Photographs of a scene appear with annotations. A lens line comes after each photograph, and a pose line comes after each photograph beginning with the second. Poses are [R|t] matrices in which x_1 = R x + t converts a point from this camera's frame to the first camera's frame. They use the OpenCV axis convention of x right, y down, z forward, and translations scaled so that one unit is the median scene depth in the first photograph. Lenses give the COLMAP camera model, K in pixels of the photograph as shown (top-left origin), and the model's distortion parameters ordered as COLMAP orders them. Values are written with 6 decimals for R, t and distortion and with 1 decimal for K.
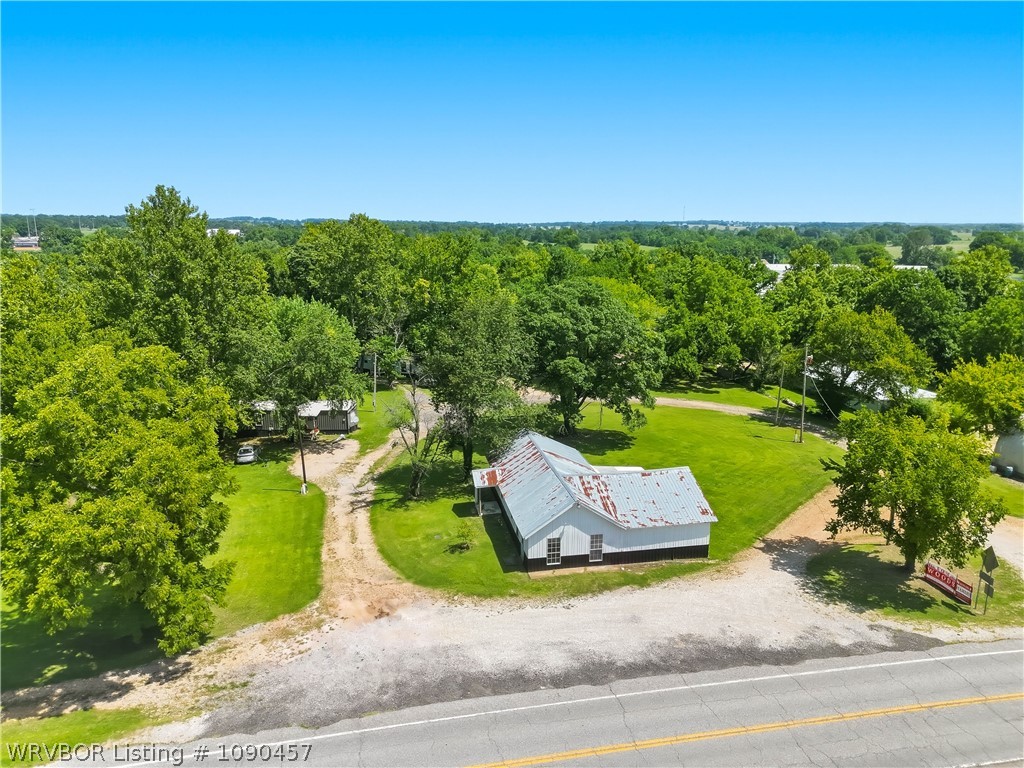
lens RADIAL K [[702.2, 0, 512.0], [0, 702.2, 384.0], [0, 0, 1]] dist [0.002844, 0.001564]
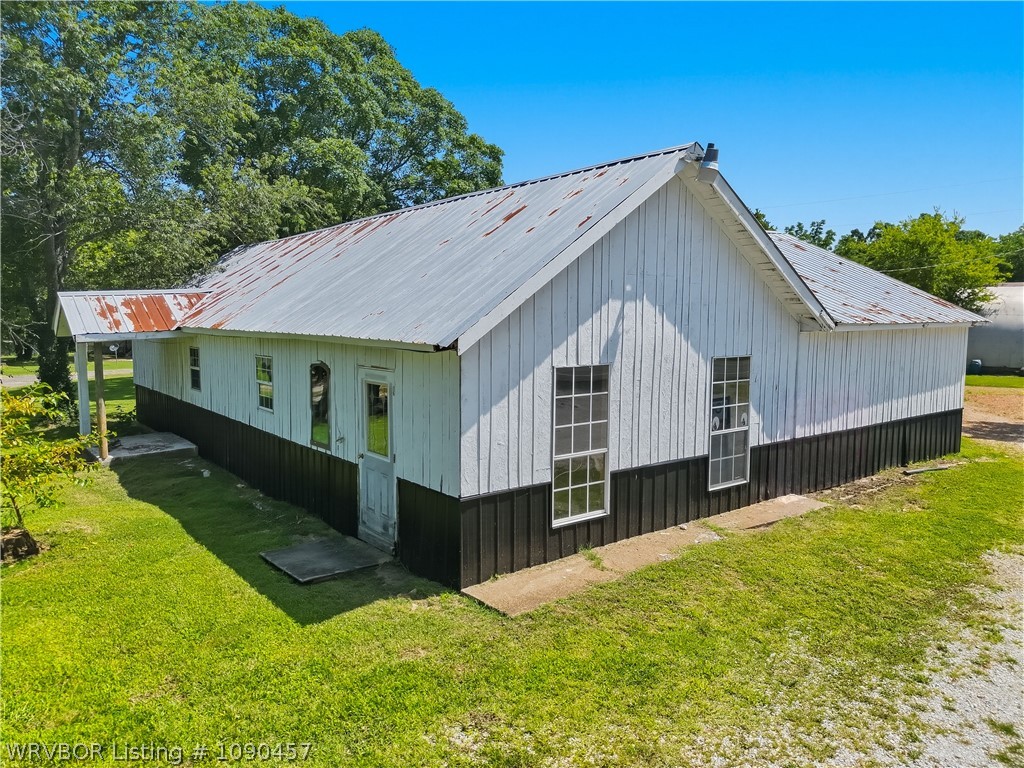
lens RADIAL K [[702.2, 0, 512.0], [0, 702.2, 384.0], [0, 0, 1]] dist [0.002844, 0.001564]
pose [[0.883198, -0.036400, 0.467586, -0.039016], [0.095404, 0.990082, -0.103129, 0.239170], [-0.459195, 0.135693, 0.877911, 0.847592]]
